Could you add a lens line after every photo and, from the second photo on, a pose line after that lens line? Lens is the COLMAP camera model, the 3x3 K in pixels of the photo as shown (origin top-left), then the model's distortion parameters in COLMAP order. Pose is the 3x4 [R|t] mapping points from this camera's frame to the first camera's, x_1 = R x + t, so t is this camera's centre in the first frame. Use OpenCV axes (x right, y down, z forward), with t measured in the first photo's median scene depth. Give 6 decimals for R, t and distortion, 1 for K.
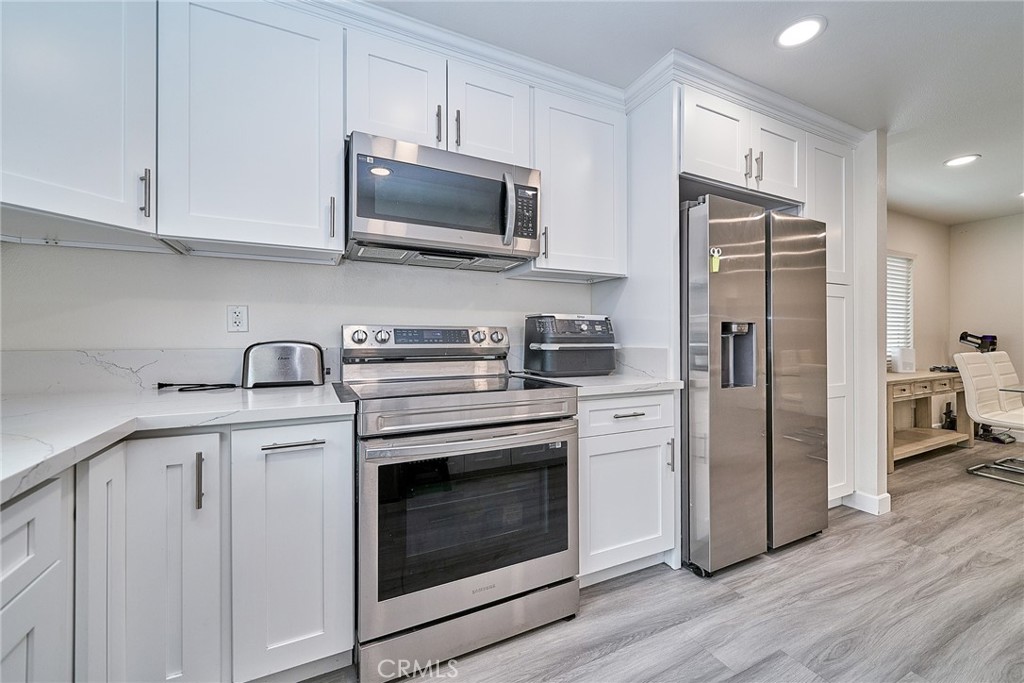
lens RADIAL K [[373.6, 0, 478.4], [0, 373.6, 336.4], [0, 0, 1]] dist [-0.000622, -0.000173]
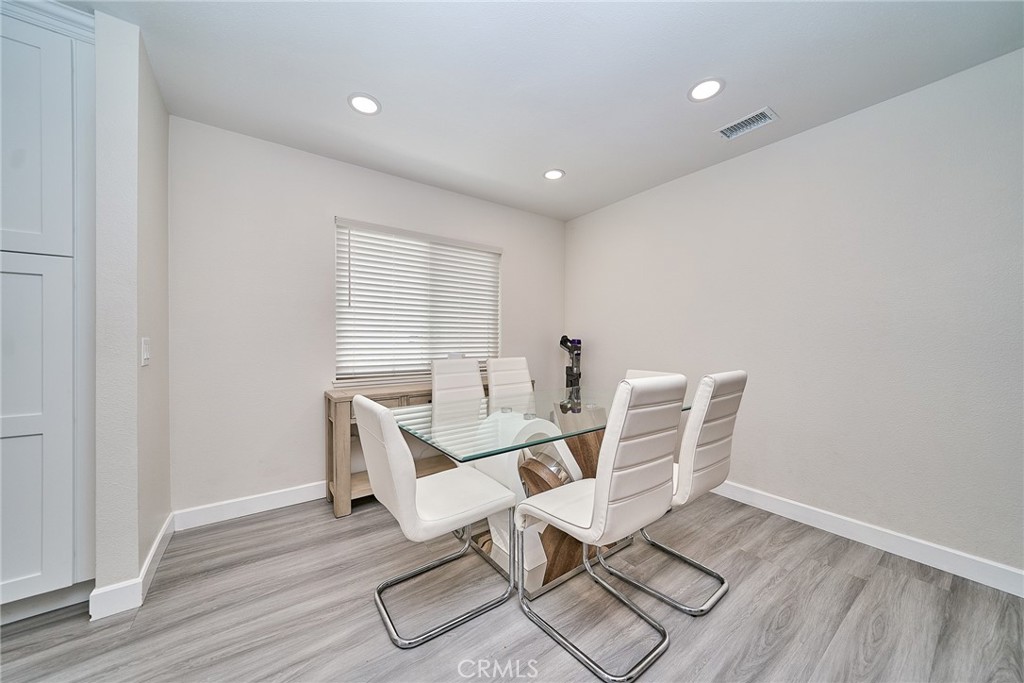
lens RADIAL K [[359.3, 0, 516.1], [0, 359.3, 347.1], [0, 0, 1]] dist [0.000588, 0.000011]
pose [[0.974993, -0.004359, 0.222195, 2.042723], [0.002274, 0.999951, 0.009638, 0.015183], [-0.222226, -0.008892, 0.974955, 0.314657]]
